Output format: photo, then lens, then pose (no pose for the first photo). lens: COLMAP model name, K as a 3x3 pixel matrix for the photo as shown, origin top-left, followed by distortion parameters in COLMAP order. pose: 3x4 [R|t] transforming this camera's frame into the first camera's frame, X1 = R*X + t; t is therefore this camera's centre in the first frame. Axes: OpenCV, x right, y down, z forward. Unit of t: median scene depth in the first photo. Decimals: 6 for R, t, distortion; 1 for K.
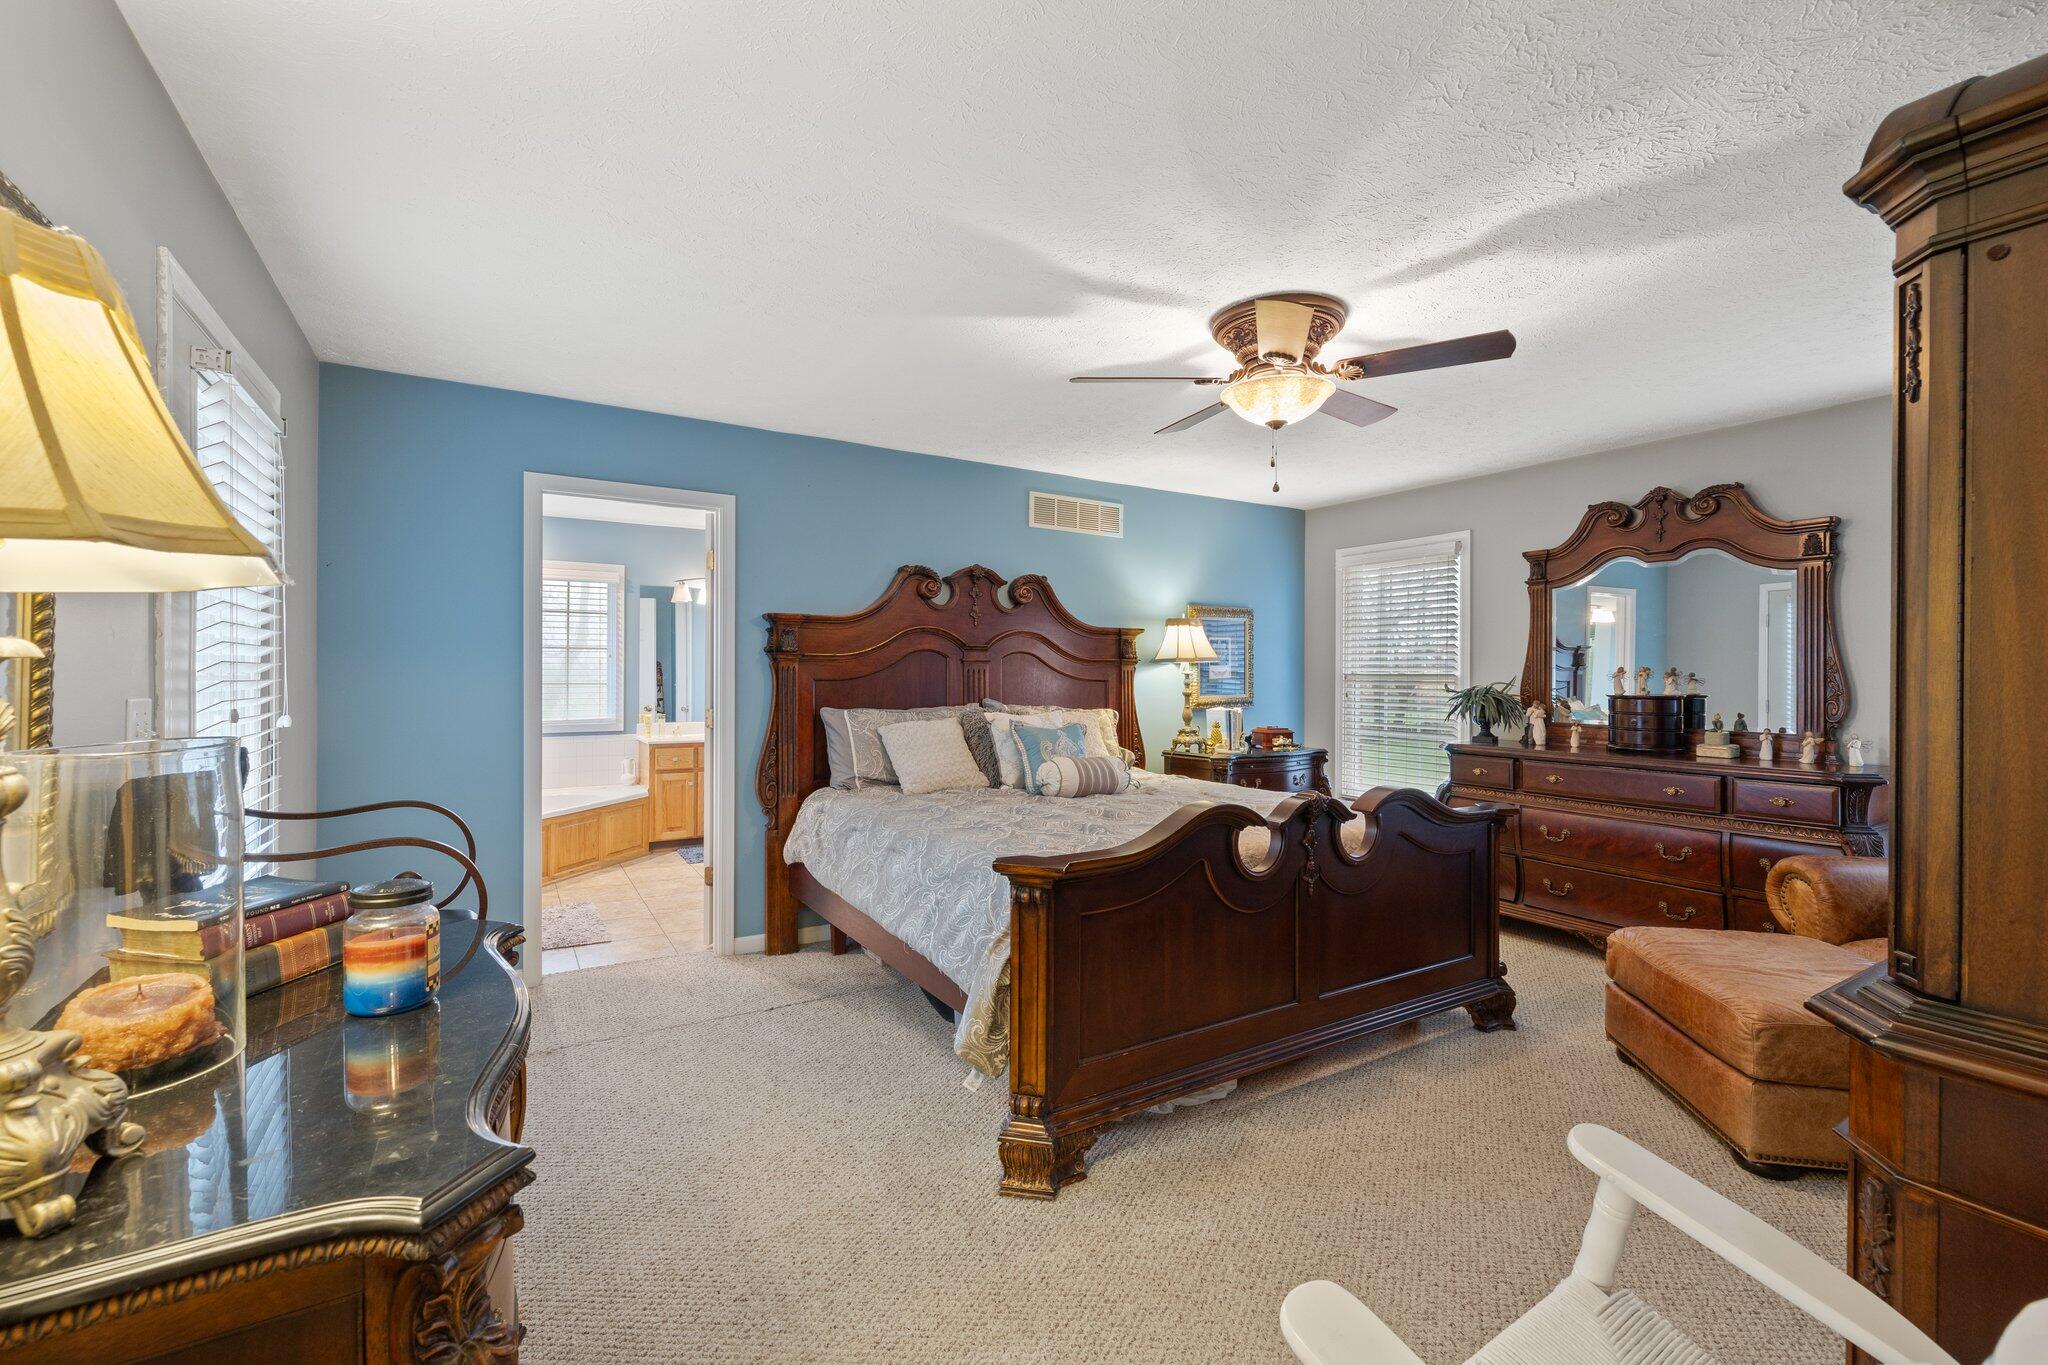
lens RADIAL K [[869.6, 0, 1019.1], [0, 869.6, 674.6], [0, 0, 1]] dist [-0.000823, -0.000004]
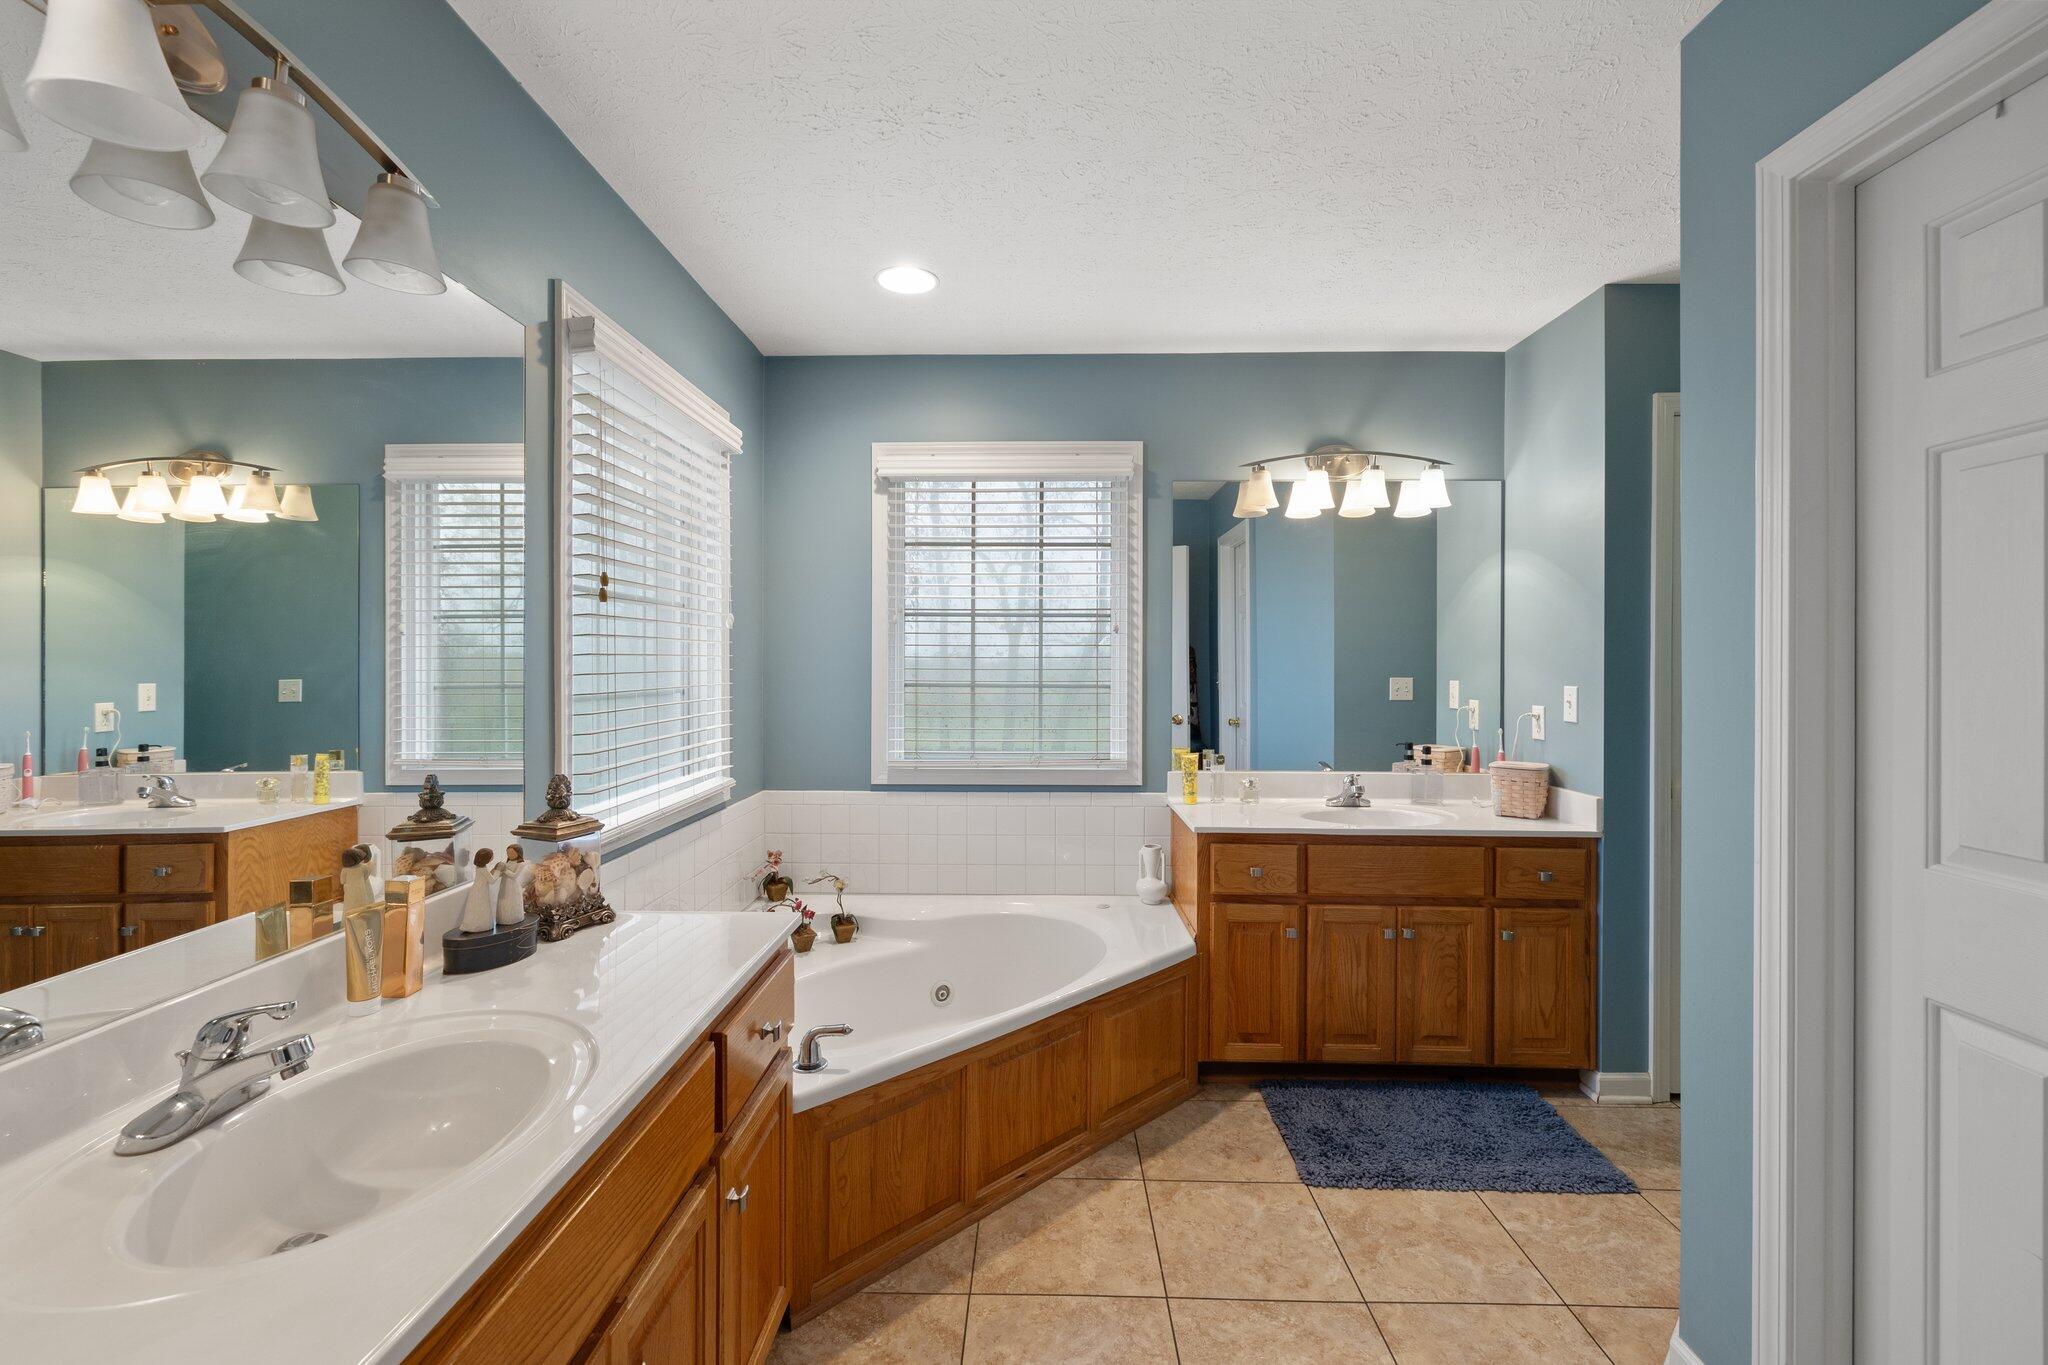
lens RADIAL K [[869.6, 0, 1027.3], [0, 869.6, 669.1], [0, 0, 1]] dist [-0.000823, -0.000004]
pose [[0.844471, -0.004705, -0.535581, -0.265332], [0.005915, 0.999982, 0.000541, -0.000265], [0.535569, -0.003625, 0.844484, 0.591594]]
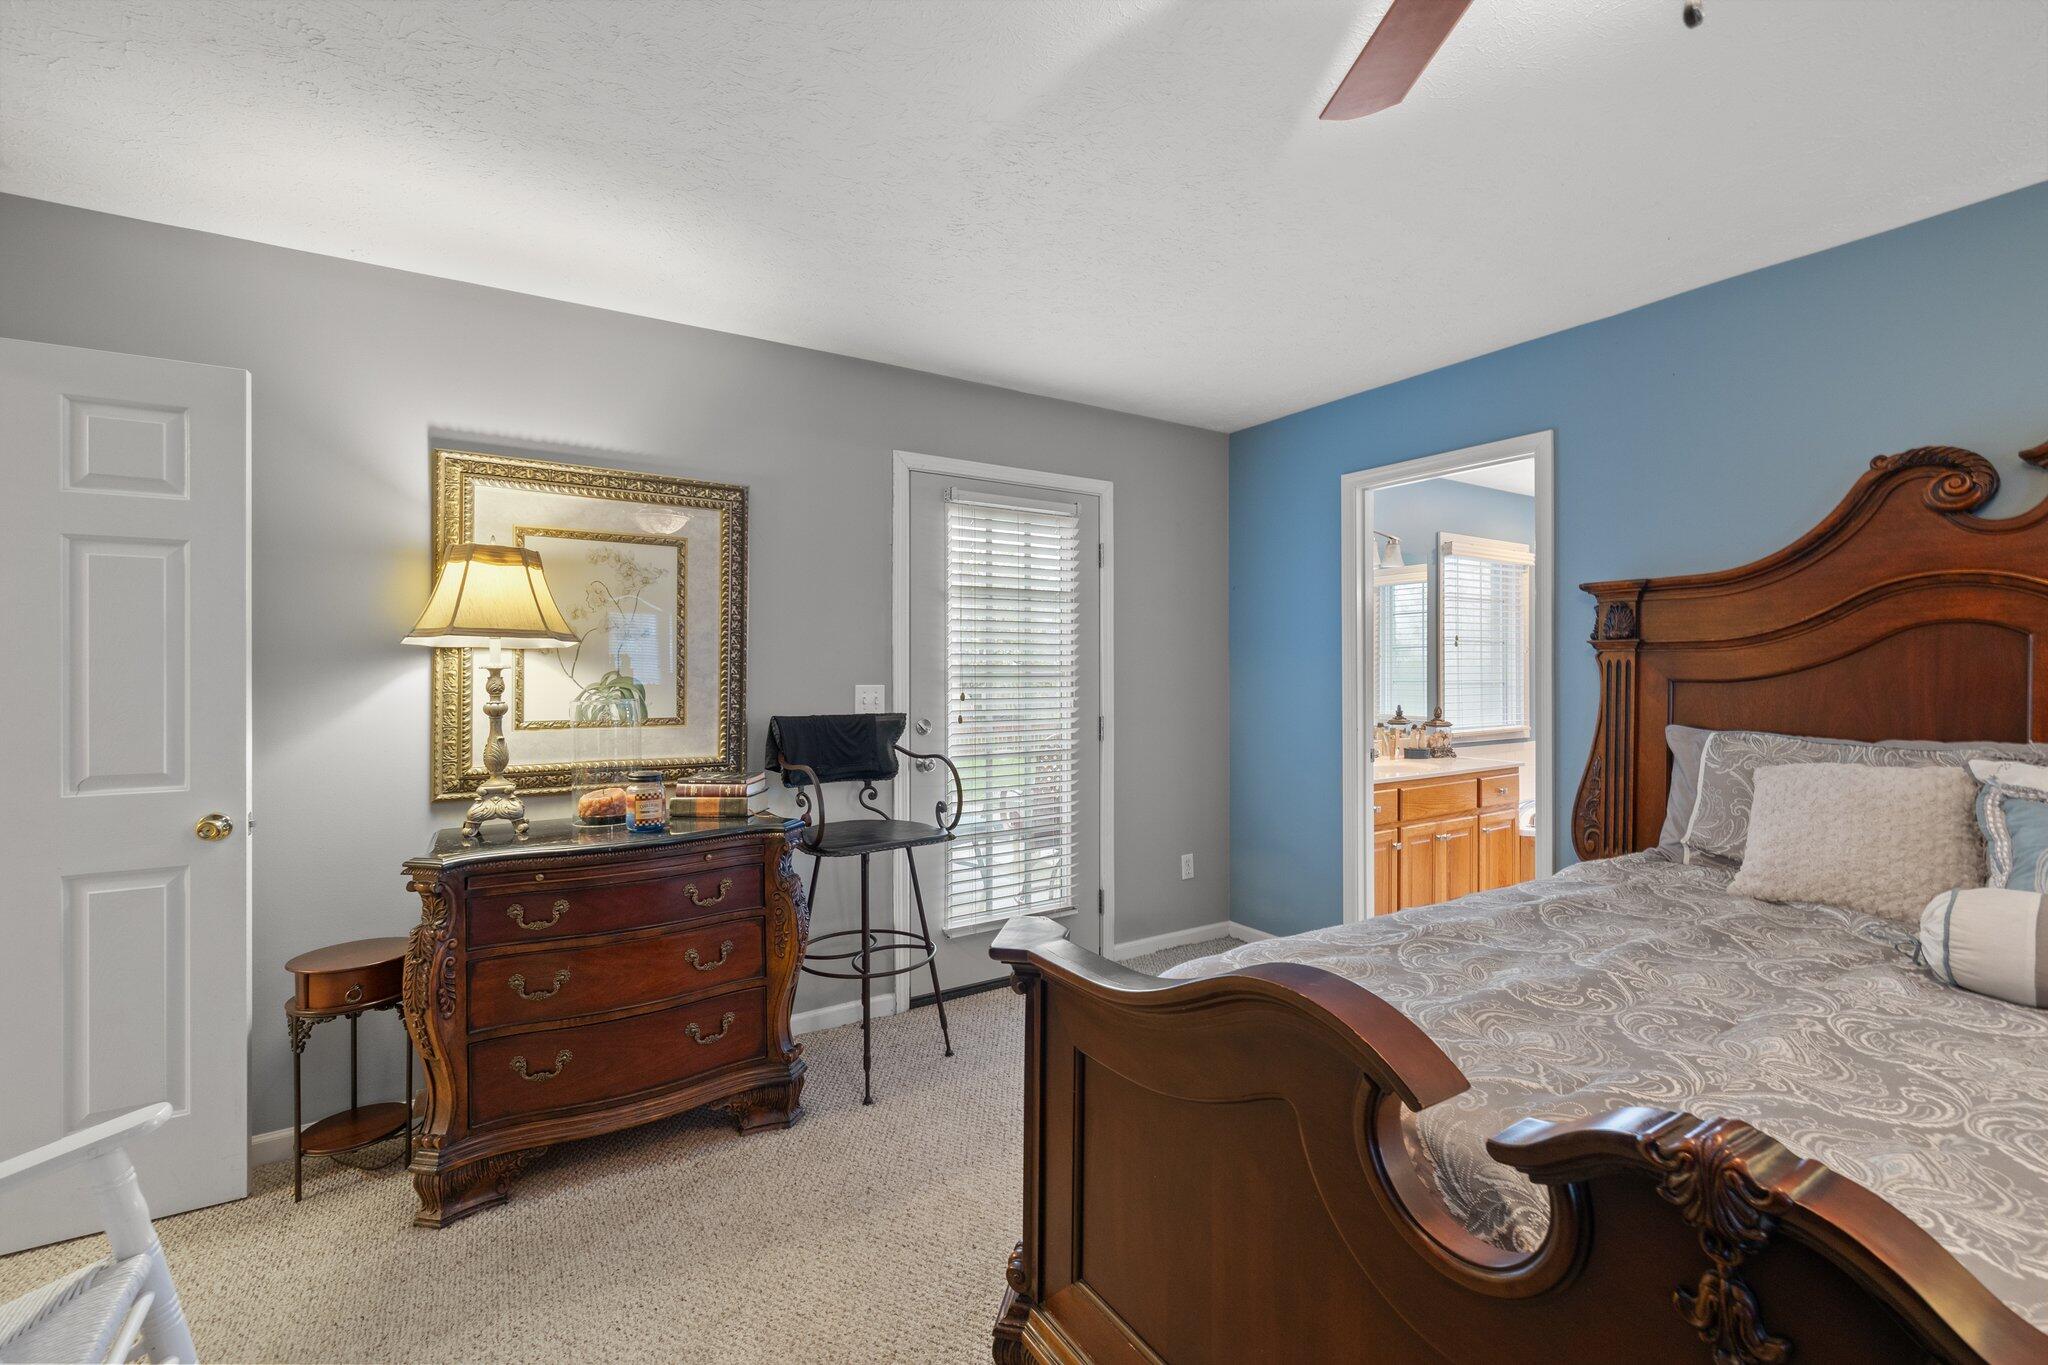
lens RADIAL K [[869.6, 0, 1022.9], [0, 869.6, 674.7], [0, 0, 1]] dist [-0.000823, -0.000004]
pose [[0.019620, 0.001642, -0.999806, 0.257272], [0.011602, 0.999931, 0.001870, -0.003497], [0.999740, -0.011637, 0.019600, 0.344692]]
